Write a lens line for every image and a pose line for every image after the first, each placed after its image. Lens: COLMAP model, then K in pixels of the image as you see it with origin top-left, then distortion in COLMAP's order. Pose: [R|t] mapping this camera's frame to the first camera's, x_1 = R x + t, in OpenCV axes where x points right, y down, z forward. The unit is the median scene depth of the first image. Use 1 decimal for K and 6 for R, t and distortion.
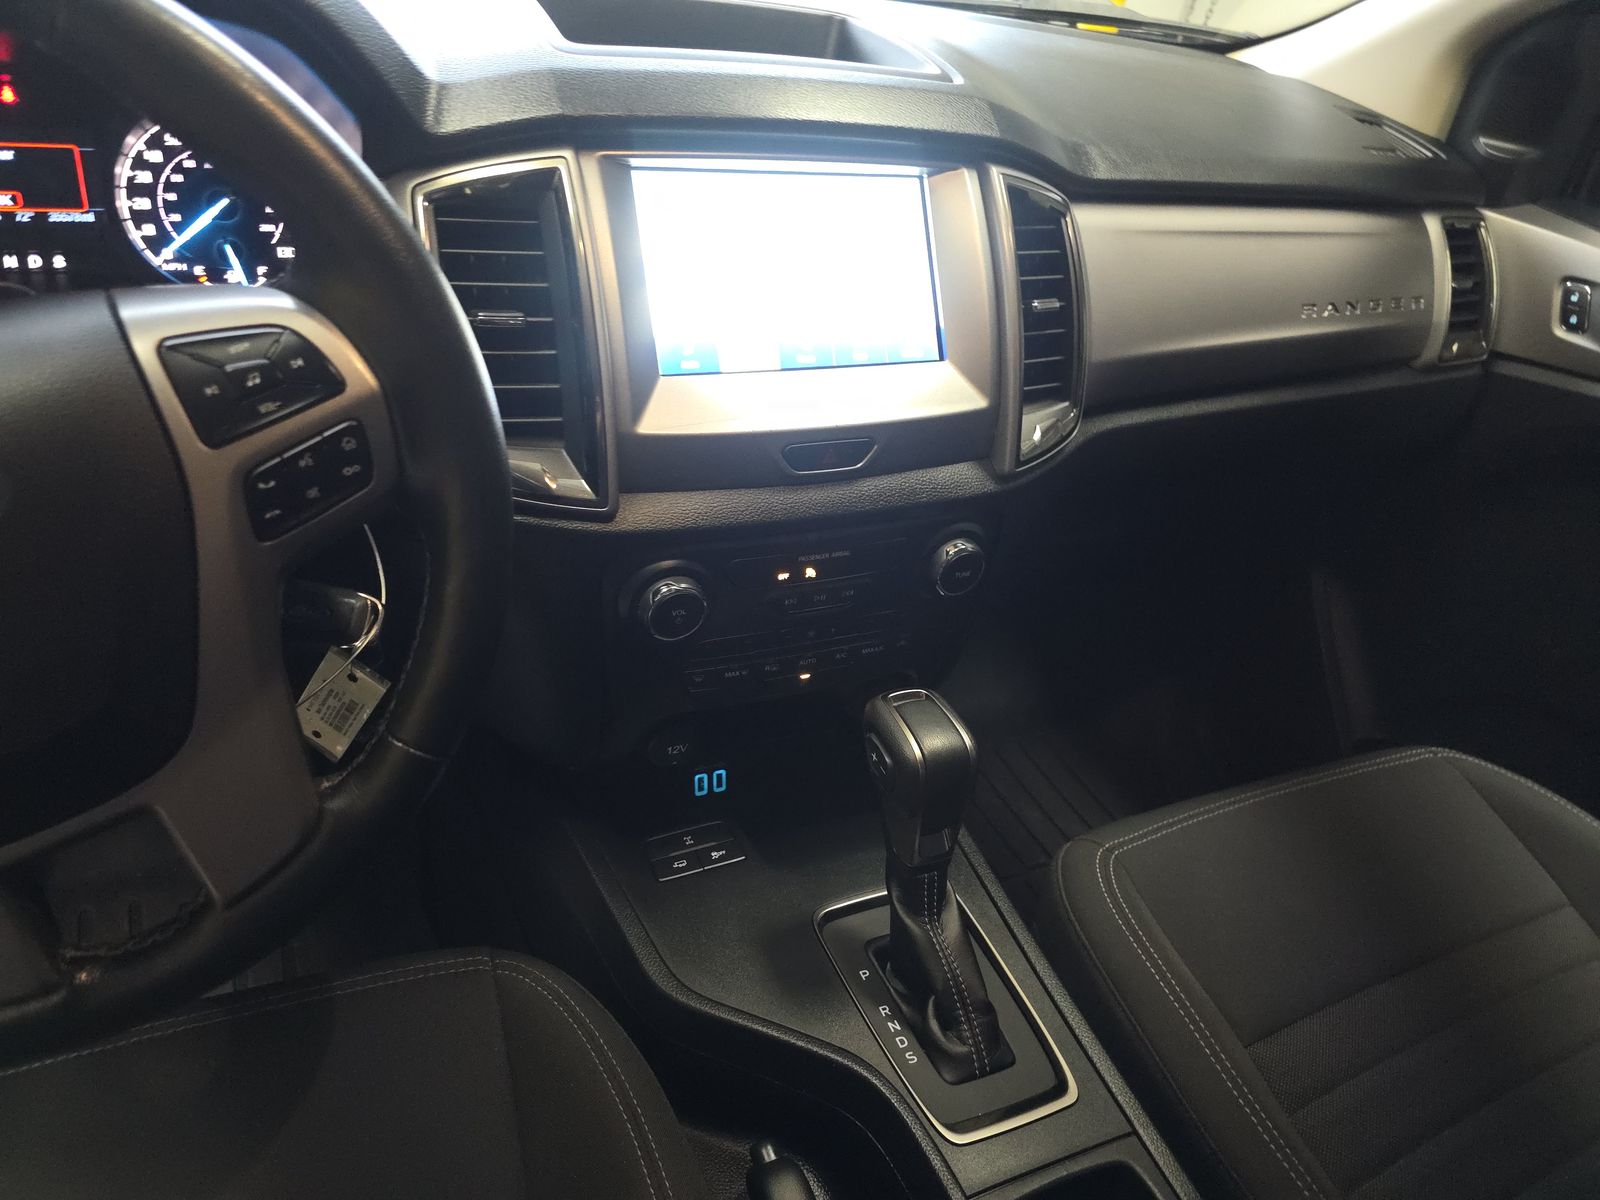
lens RADIAL K [[1082.9, 0, 800.0], [0, 1082.9, 600.0], [0, 0, 1]] dist [0.061937, -0.063467]
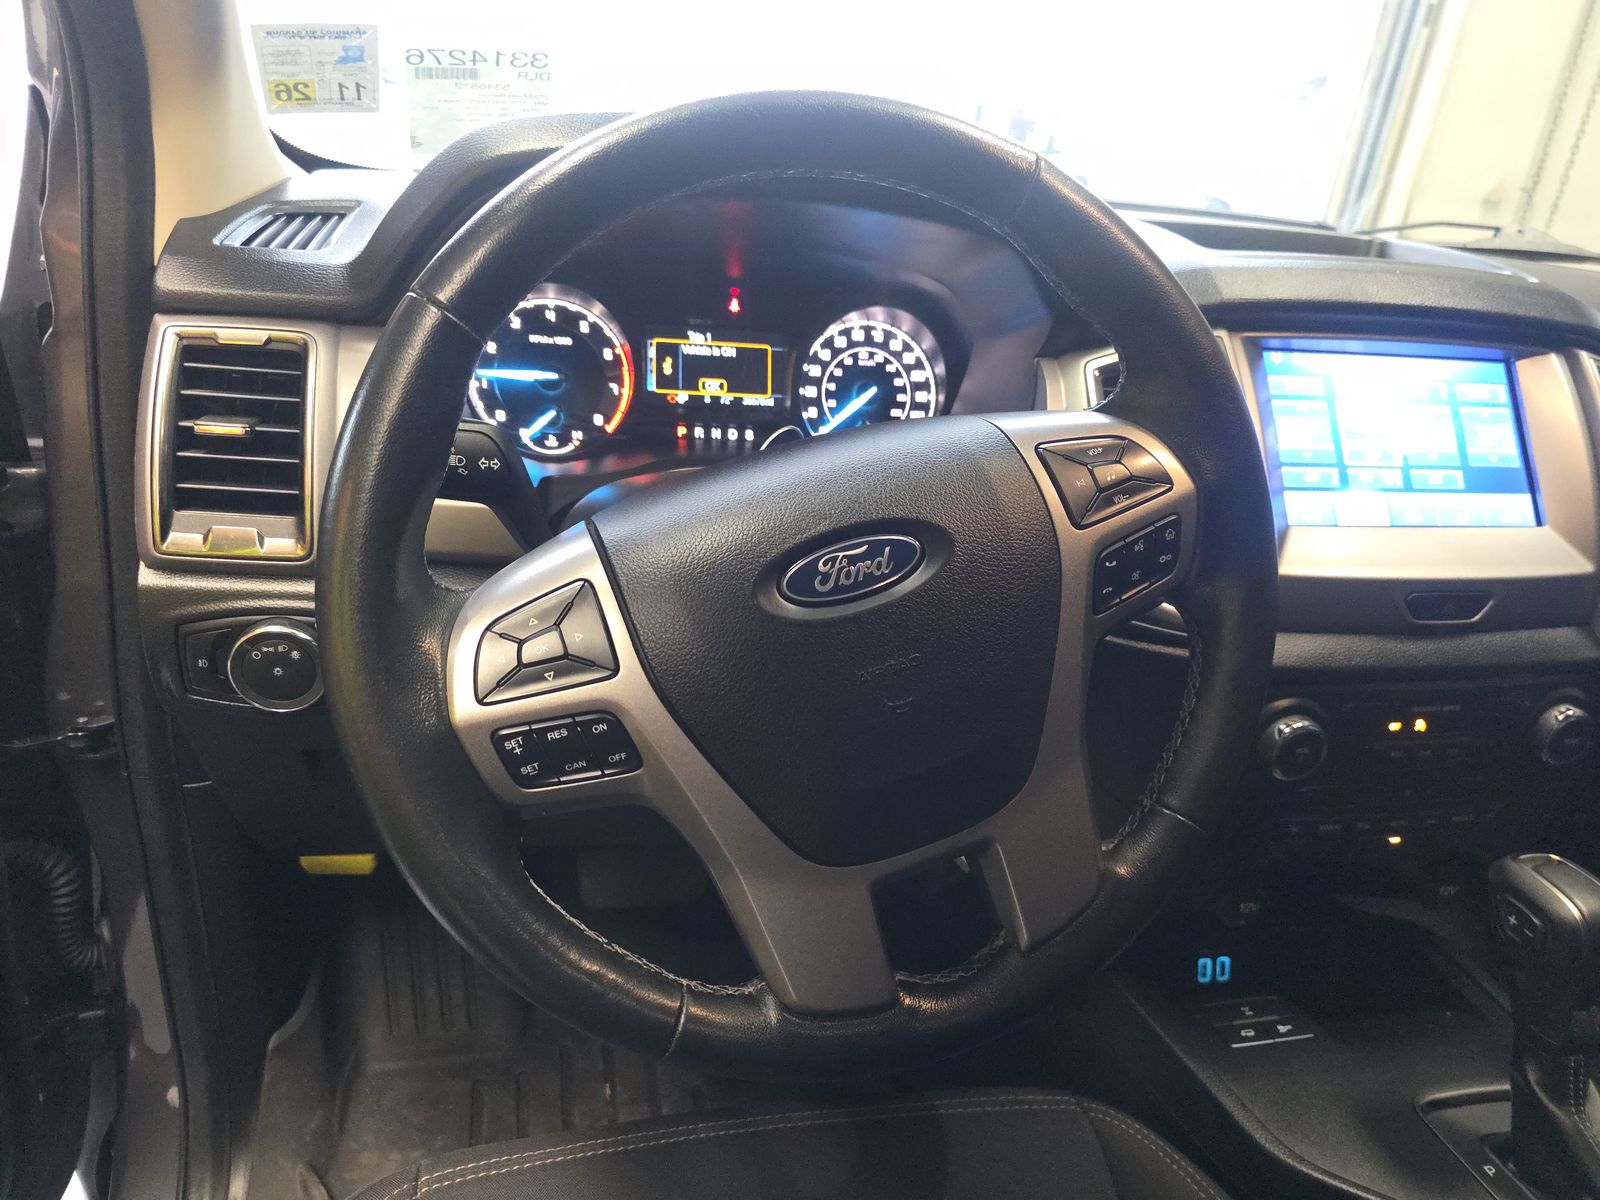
lens RADIAL K [[1104.5, 0, 761.7], [0, 1104.5, 625.3], [0, 0, 1]] dist [0.064251, -0.068872]
pose [[0.979989, 0.027614, -0.197127, -0.400109], [-0.070363, 0.974450, -0.213299, 0.154090], [0.186200, 0.222901, 0.956893, -0.121845]]
